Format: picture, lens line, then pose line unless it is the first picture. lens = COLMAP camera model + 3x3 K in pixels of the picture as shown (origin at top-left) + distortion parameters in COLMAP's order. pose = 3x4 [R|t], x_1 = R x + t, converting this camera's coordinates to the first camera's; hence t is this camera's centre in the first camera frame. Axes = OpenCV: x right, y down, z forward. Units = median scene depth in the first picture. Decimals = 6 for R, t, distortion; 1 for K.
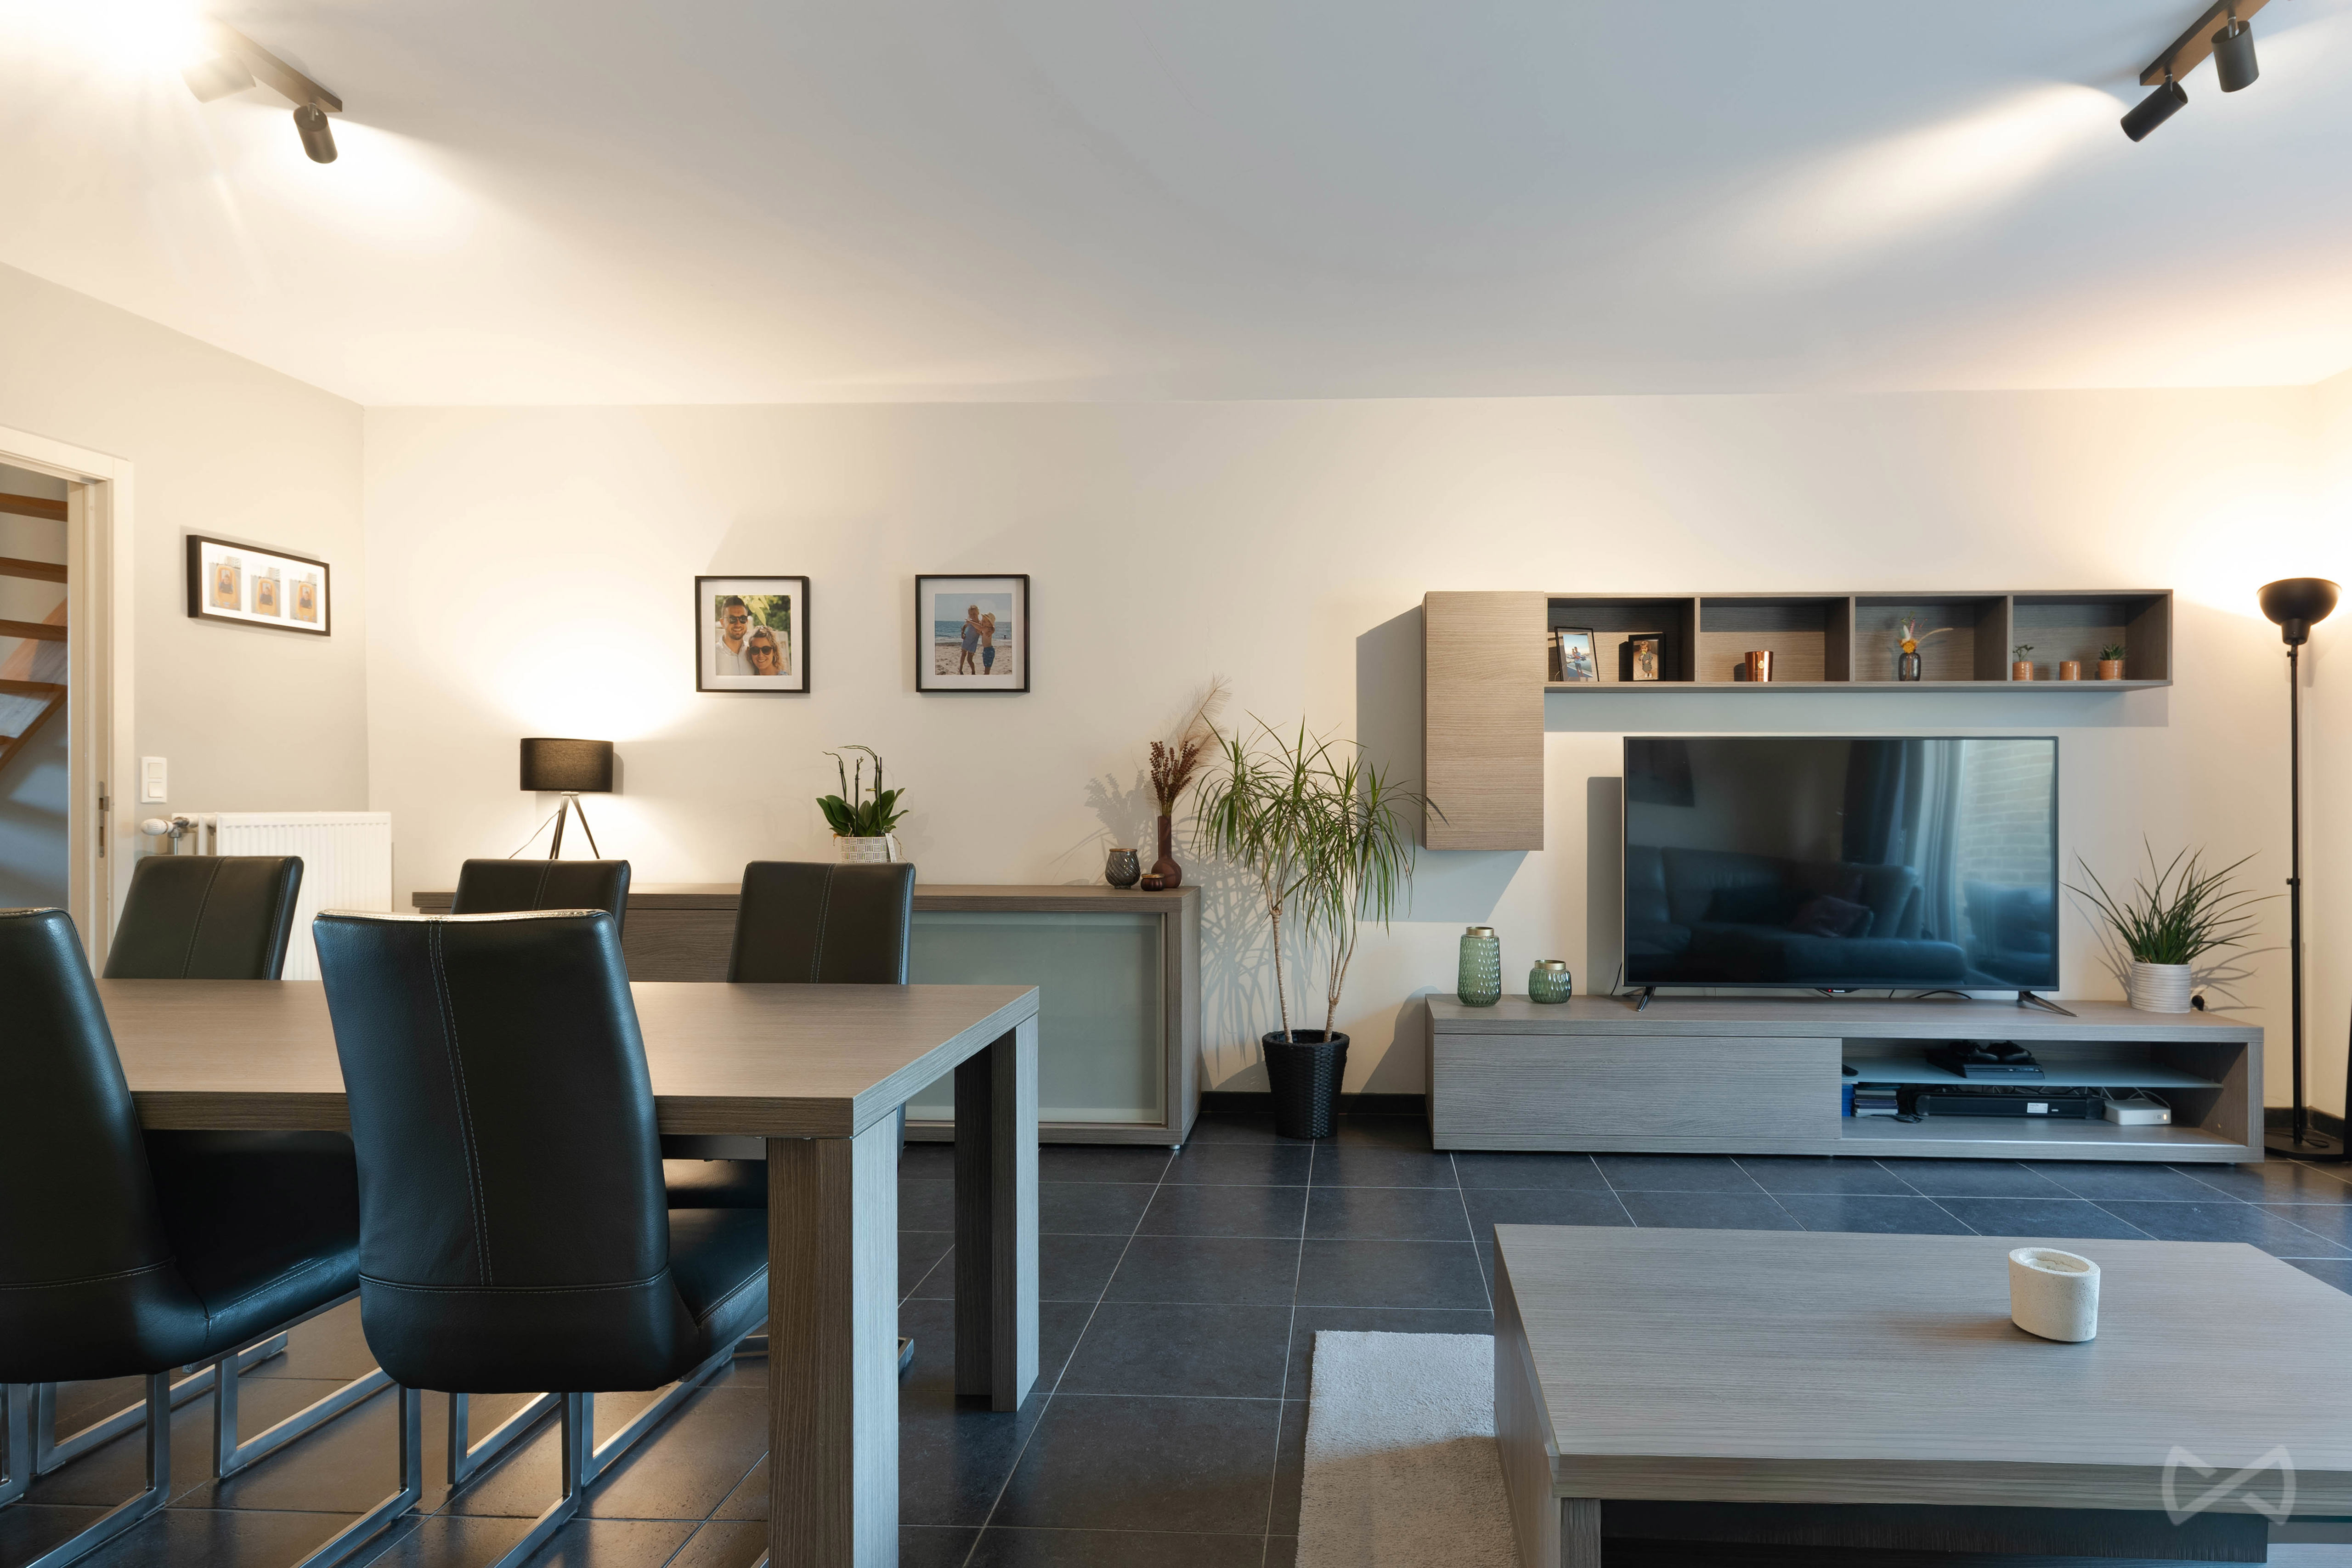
lens RADIAL K [[1370.9, 0, 1176.0], [0, 1370.9, 784.0], [0, 0, 1]] dist [-0.000638, -0.000479]
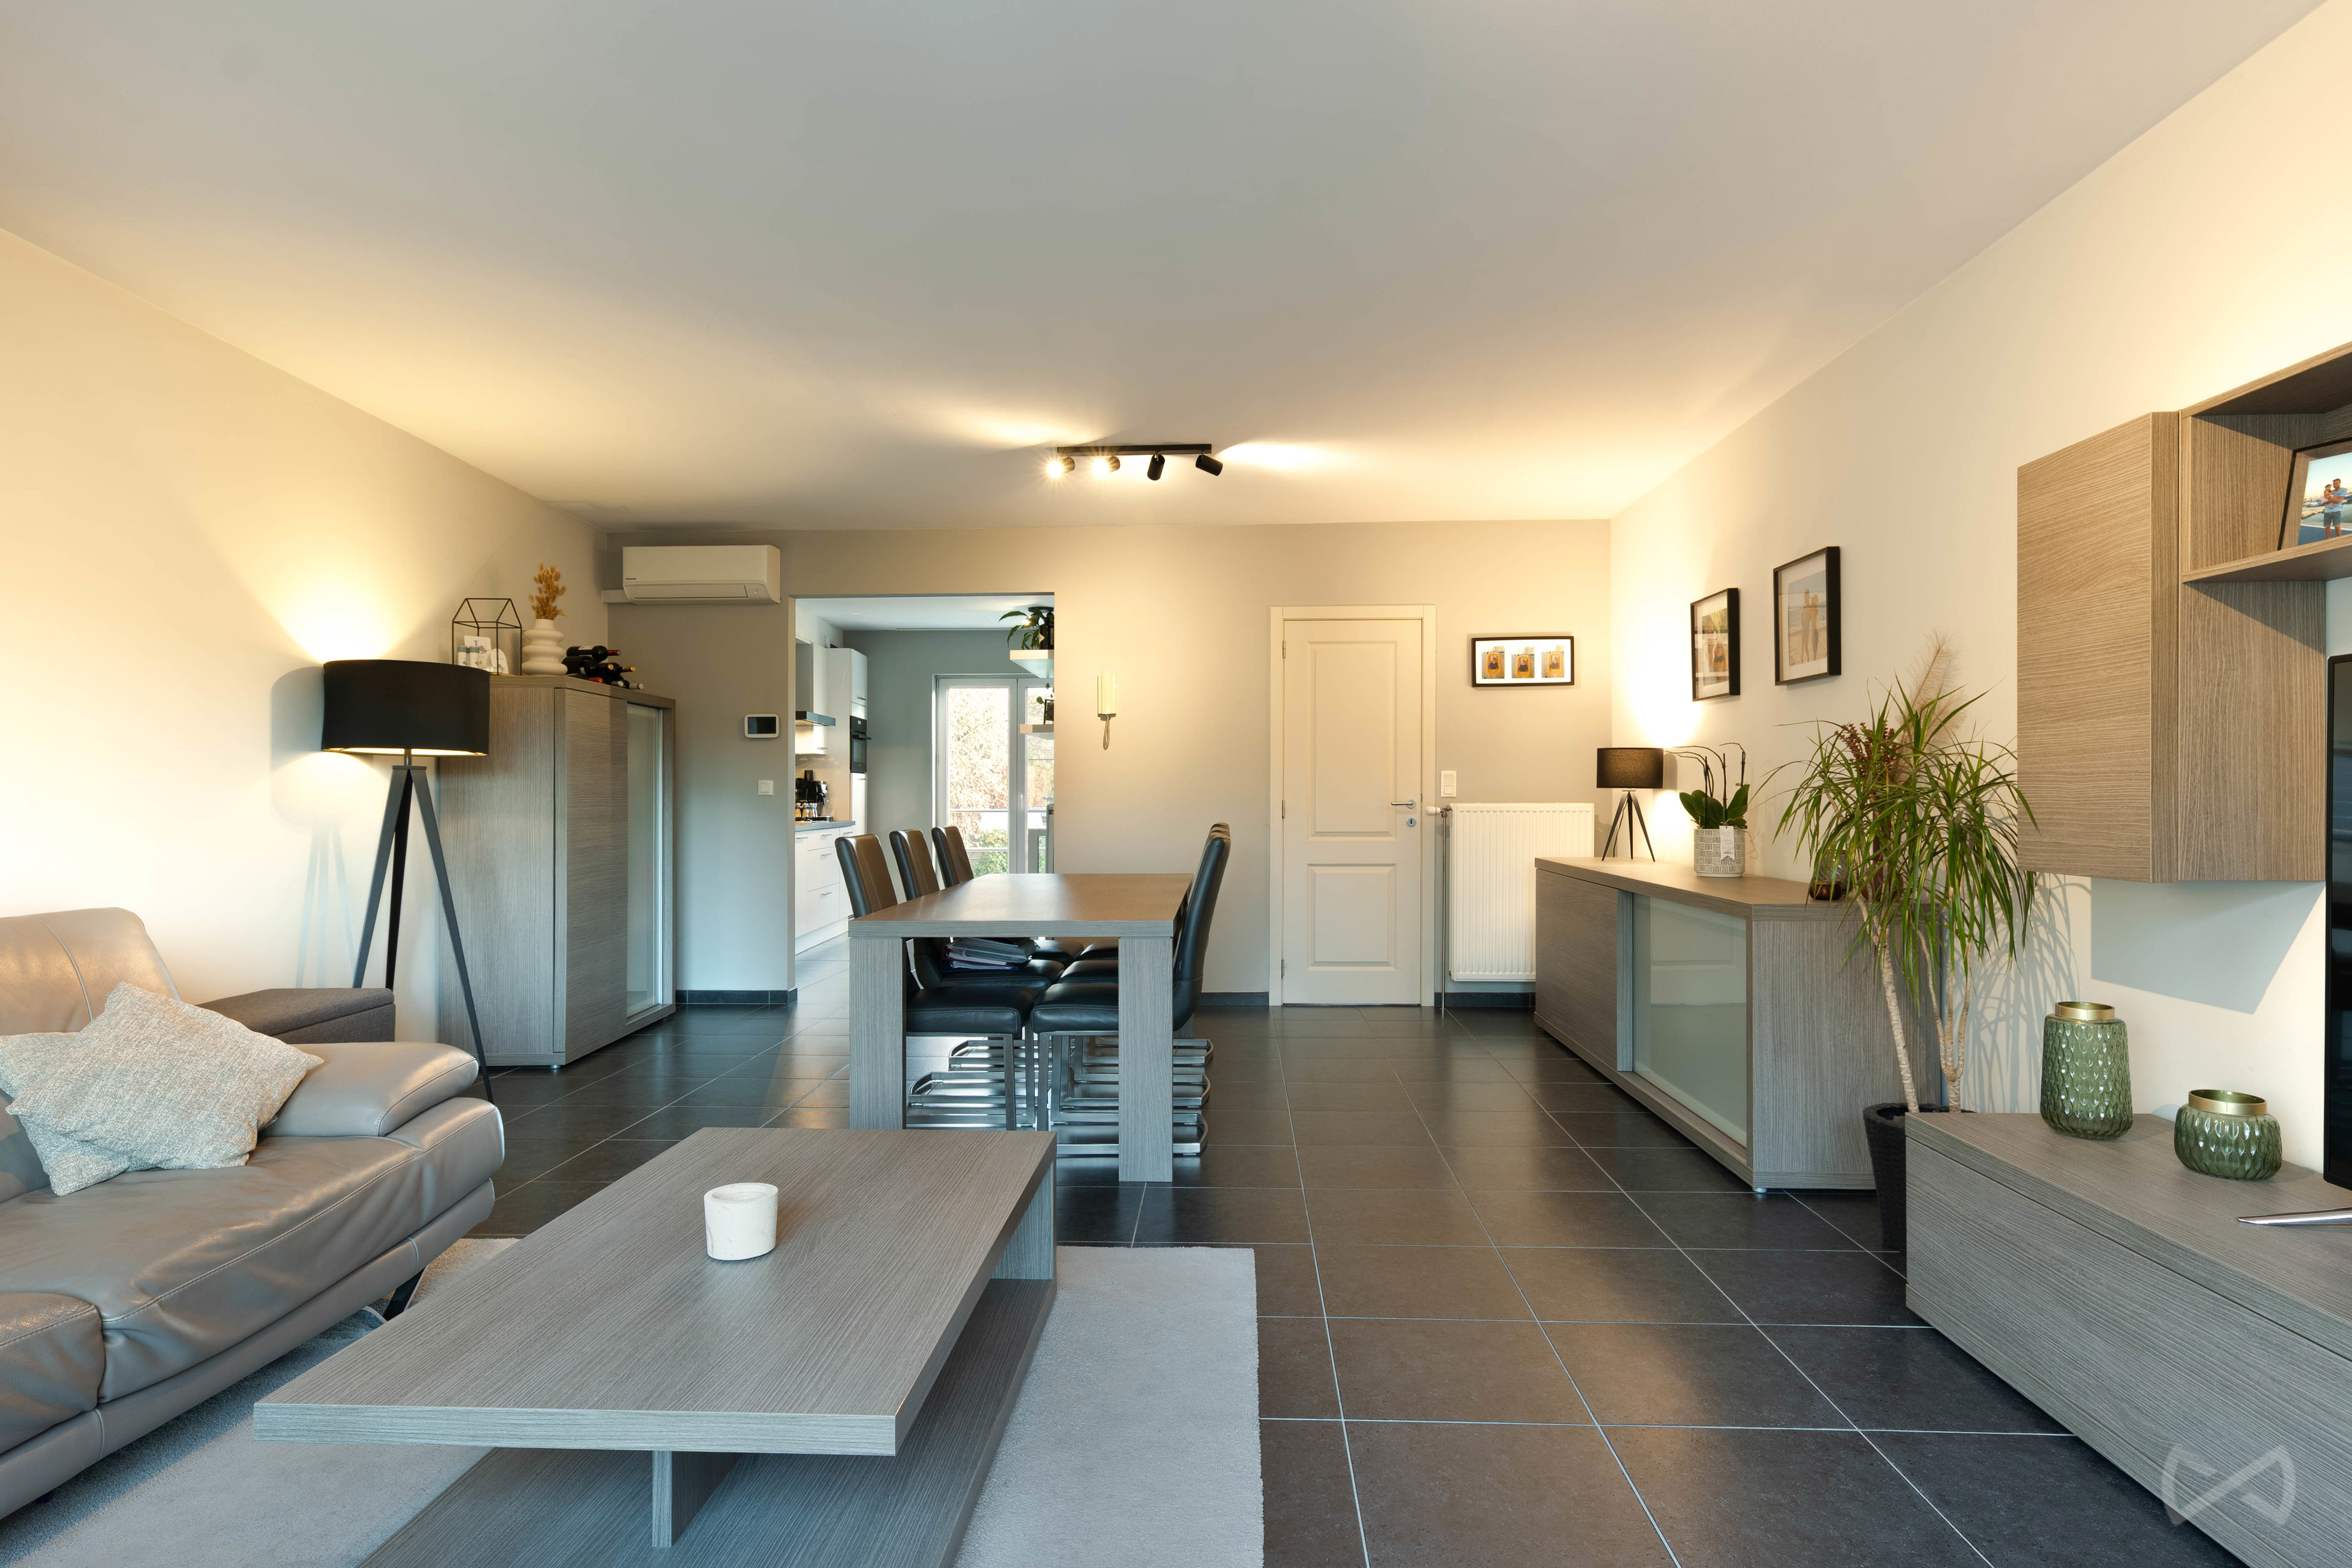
lens RADIAL K [[1191.0, 0, 1176.0], [0, 1191.0, 784.0], [0, 0, 1]] dist [0.002527, 0.000229]
pose [[0.029288, -0.011953, -0.999500, 0.679978], [0.017174, 0.999787, -0.011453, 0.006883], [0.999423, -0.016830, 0.029487, 0.548975]]
